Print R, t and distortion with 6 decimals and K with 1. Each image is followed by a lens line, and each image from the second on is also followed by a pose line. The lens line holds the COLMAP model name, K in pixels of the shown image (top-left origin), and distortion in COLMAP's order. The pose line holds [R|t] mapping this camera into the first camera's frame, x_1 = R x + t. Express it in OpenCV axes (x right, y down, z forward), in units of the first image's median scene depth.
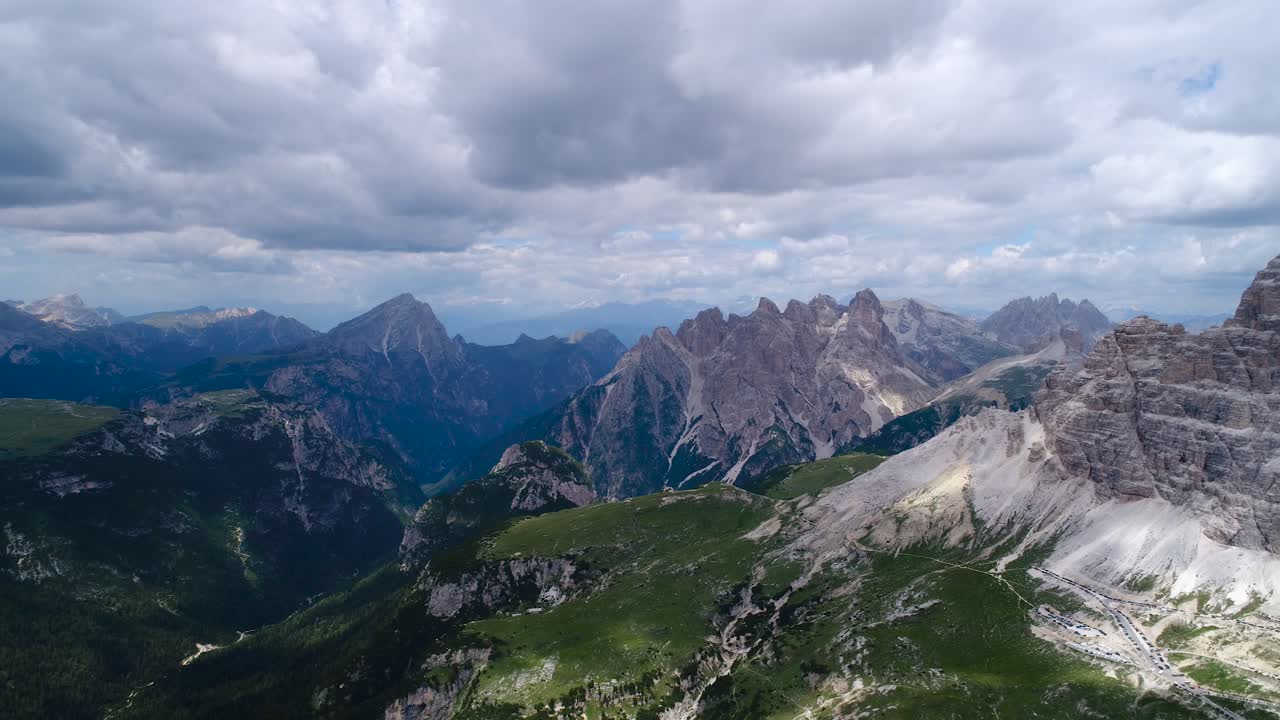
lens RADIAL K [[894.7, 0, 640.0], [0, 894.7, 360.0], [0, 0, 1]] dist [0.003836, -0.000603]
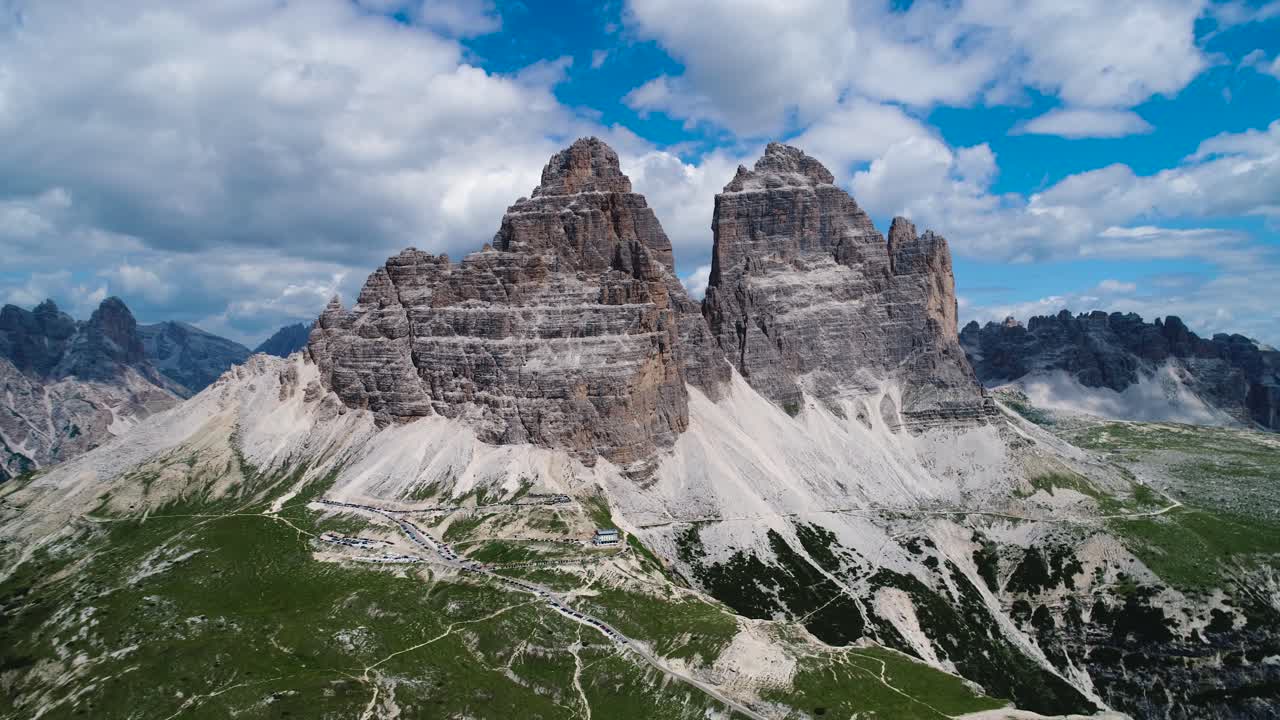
lens RADIAL K [[916.0, 0, 640.0], [0, 916.0, 360.0], [0, 0, 1]] dist [0.000060, -0.000044]
pose [[0.722679, -0.014384, 0.691034, 0.048890], [0.050320, 0.998225, -0.031846, 0.126719], [-0.689350, 0.057787, 0.722120, 0.115040]]
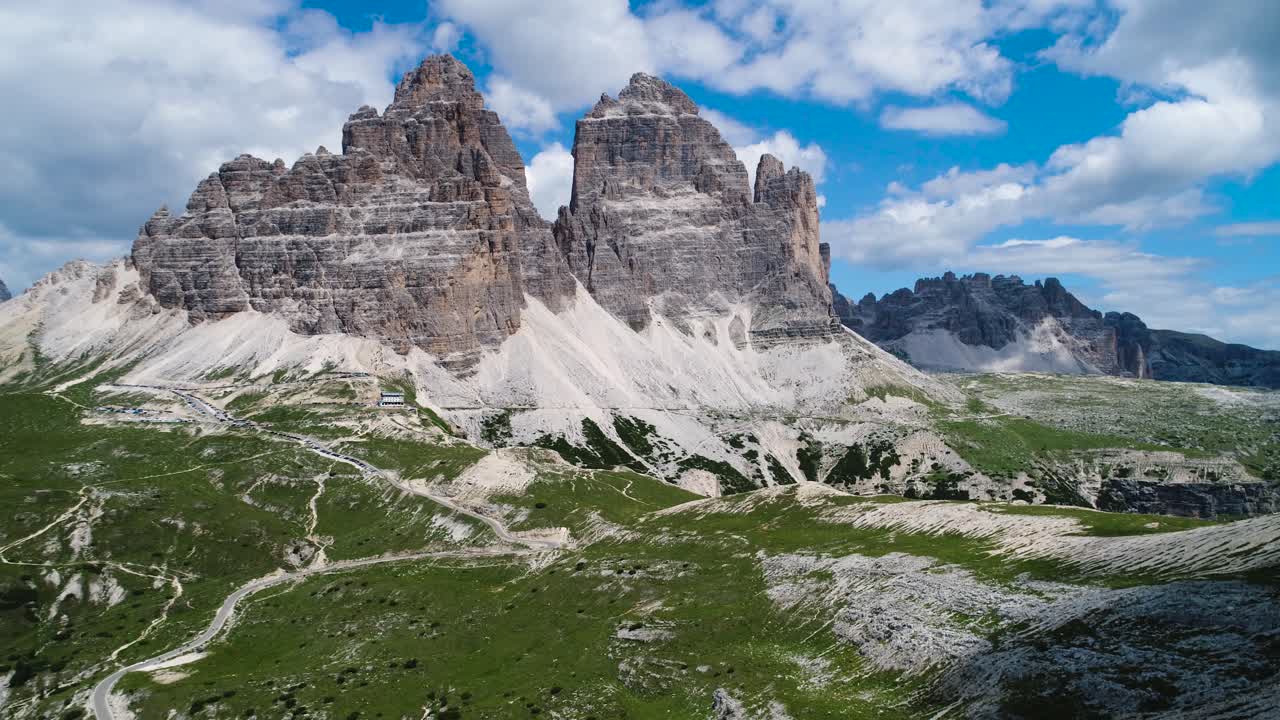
lens RADIAL K [[937.6, 0, 640.0], [0, 937.6, 360.0], [0, 0, 1]] dist [0.000252, -0.000442]
pose [[0.677088, 0.006843, 0.735871, 0.125658], [0.040692, 0.998079, -0.046722, 0.246254], [-0.734777, 0.061579, 0.675508, 0.045069]]
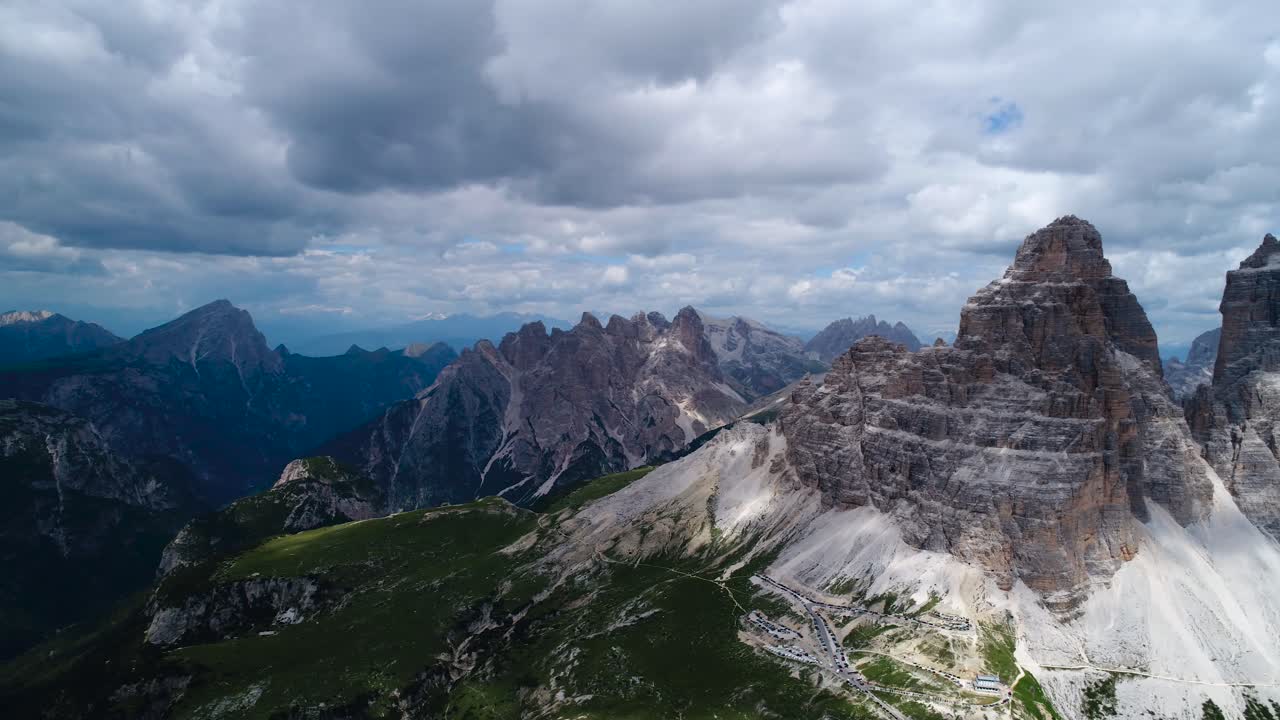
lens RADIAL K [[904.1, 0, 640.0], [0, 904.1, 360.0], [0, 0, 1]] dist [0.003666, -0.001955]
pose [[0.986296, 0.014964, 0.164308, 0.120394], [-0.012177, 0.999765, -0.017953, 0.003500], [-0.164538, 0.015706, 0.986246, -0.012359]]
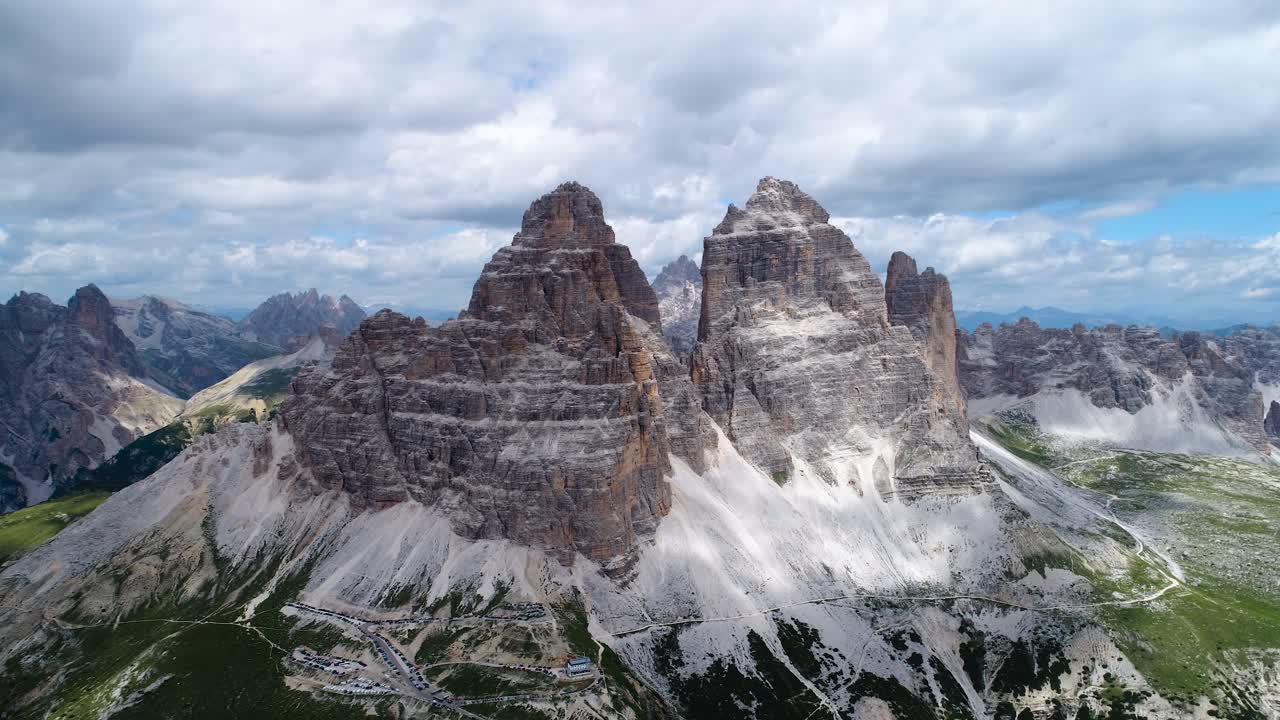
lens RADIAL K [[963.5, 0, 640.0], [0, 963.5, 360.0], [0, 0, 1]] dist [-0.000577, 0.001182]
pose [[0.728531, -0.057691, 0.682579, 0.061712], [0.058826, 0.998035, 0.021568, -0.002546], [-0.682482, 0.024440, 0.730493, 0.077740]]
